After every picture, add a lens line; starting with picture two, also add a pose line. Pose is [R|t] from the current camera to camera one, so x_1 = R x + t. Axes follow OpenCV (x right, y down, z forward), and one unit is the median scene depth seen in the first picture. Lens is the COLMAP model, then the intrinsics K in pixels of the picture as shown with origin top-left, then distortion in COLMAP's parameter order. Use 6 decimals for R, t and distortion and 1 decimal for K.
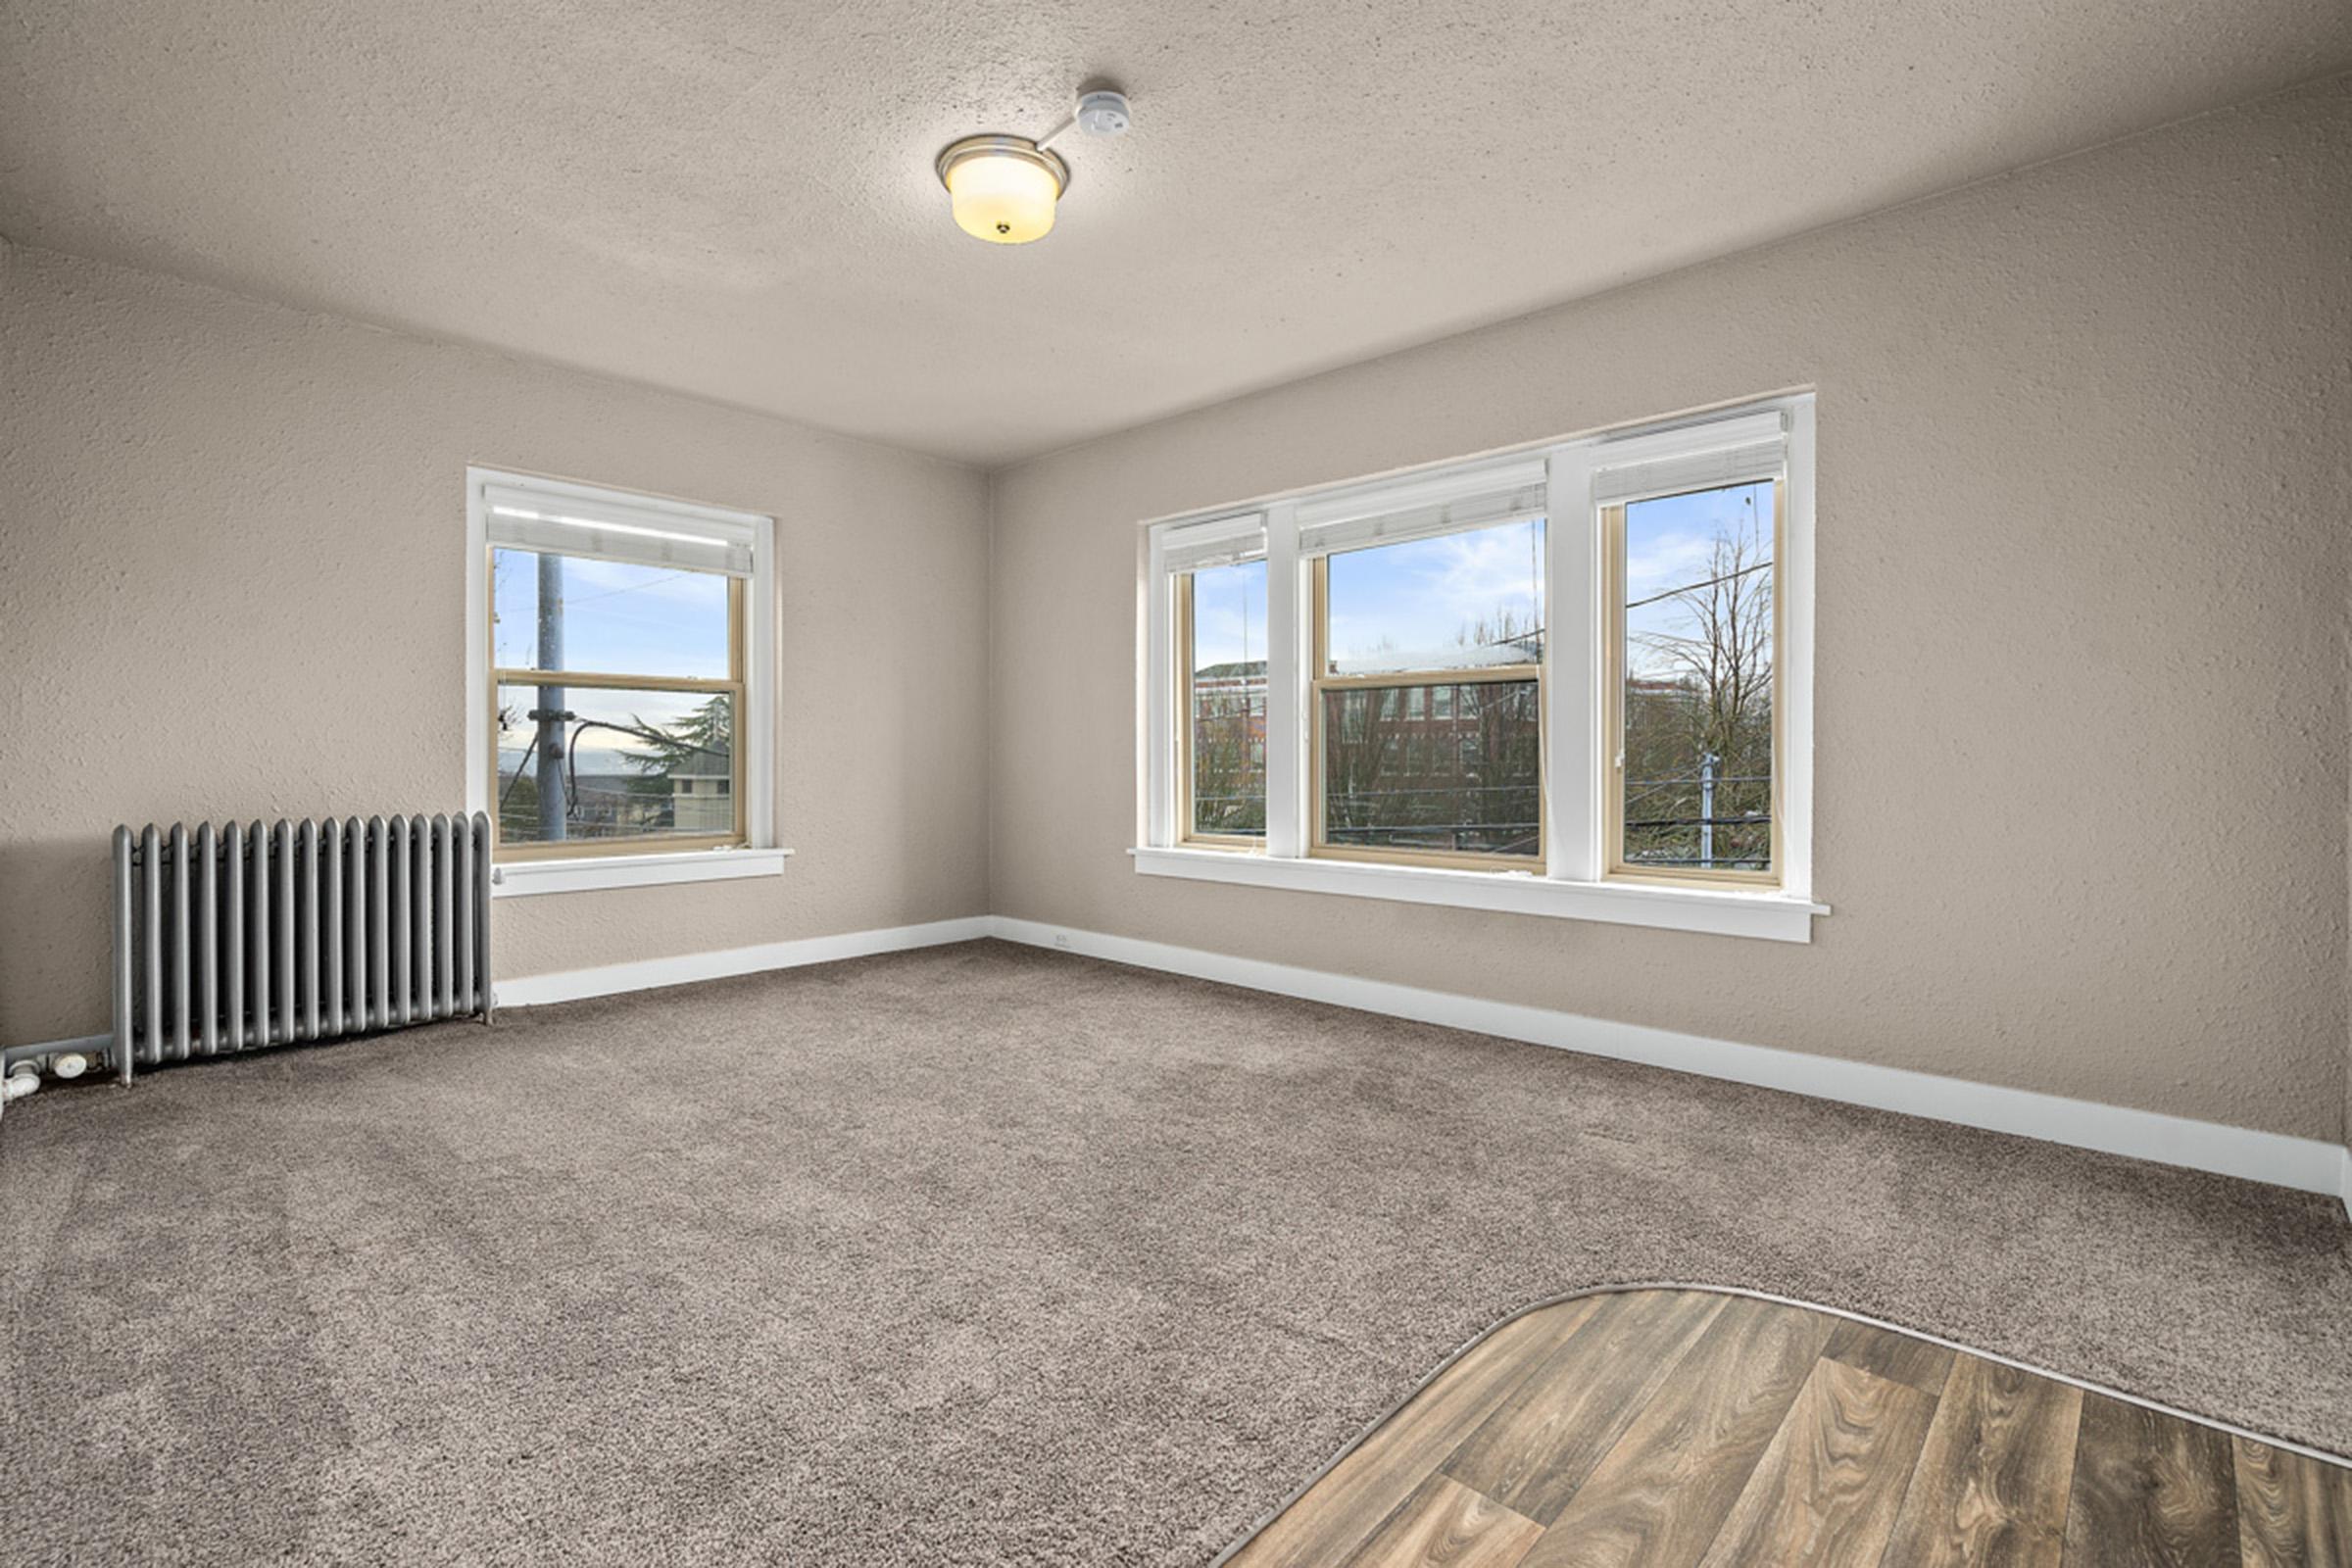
lens RADIAL K [[1062.6, 0, 1172.6], [0, 1062.6, 766.2], [0, 0, 1]] dist [0.002334, 0.000364]
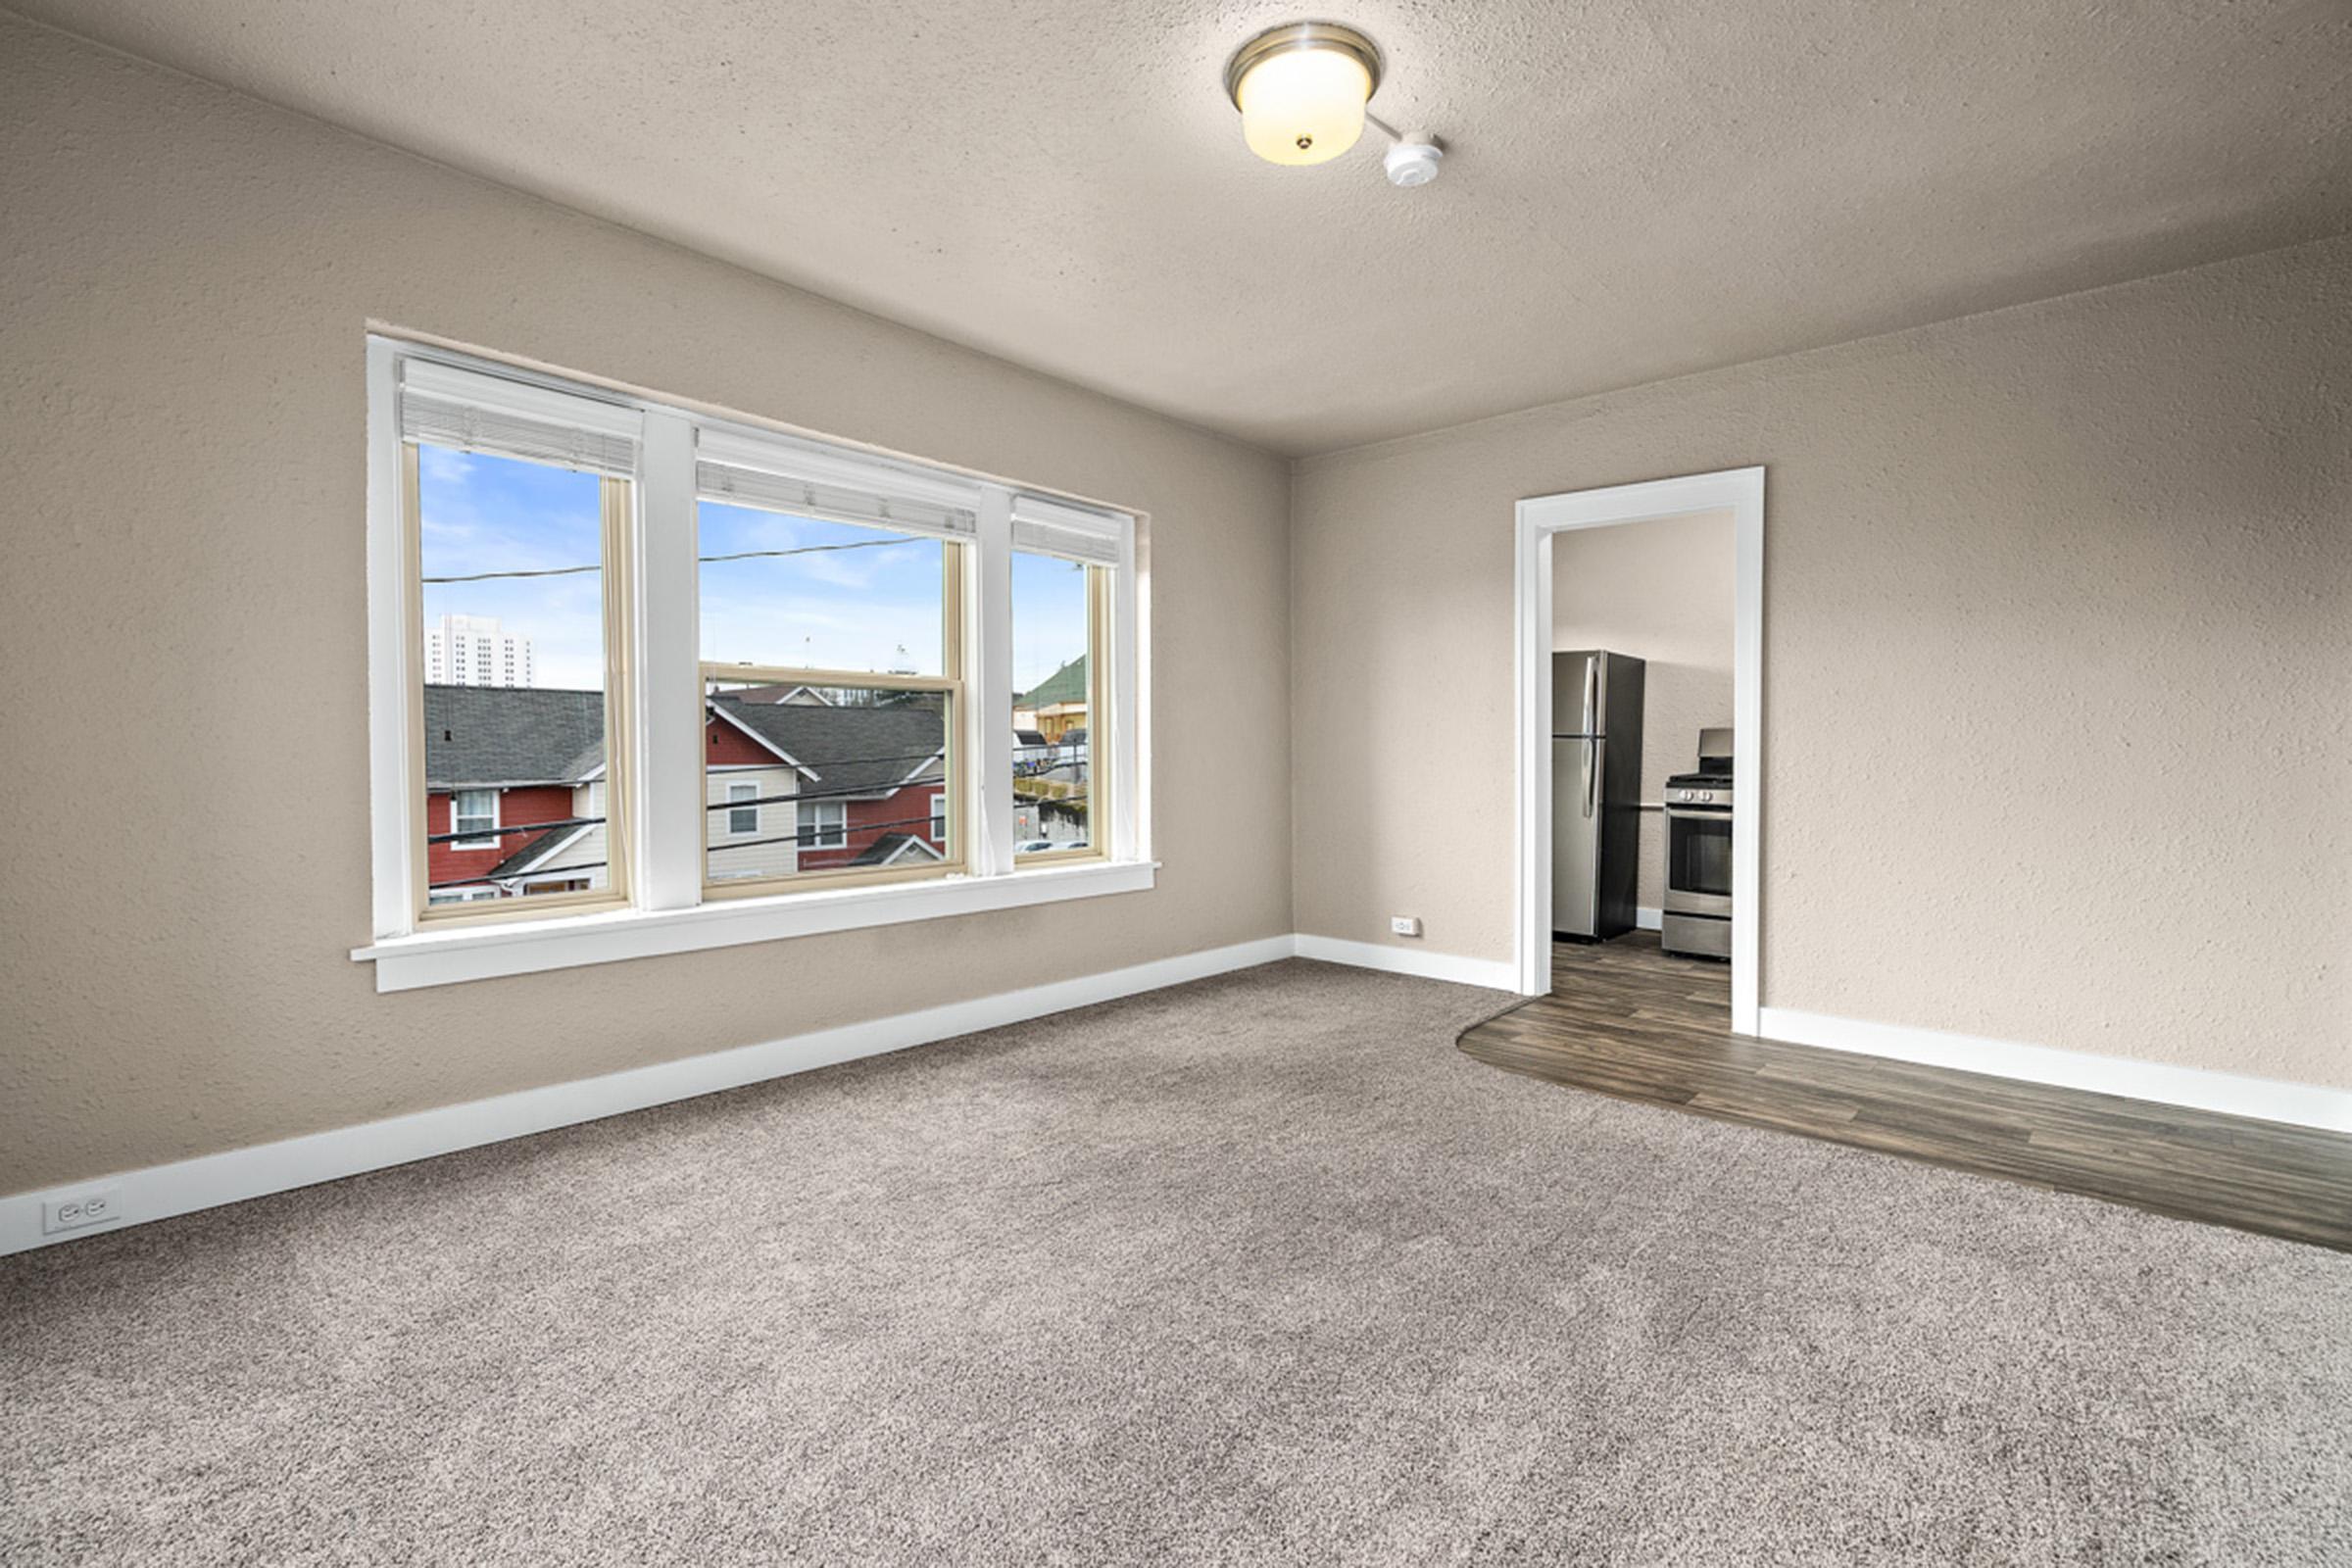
lens RADIAL K [[1062.6, 0, 1172.6], [0, 1062.6, 766.2], [0, 0, 1]] dist [0.002334, 0.000364]
pose [[-0.000749, -0.005161, 0.999986, -0.712061], [0.015880, 0.999861, 0.005172, -0.009311], [-0.999874, 0.015883, -0.000667, 0.778134]]
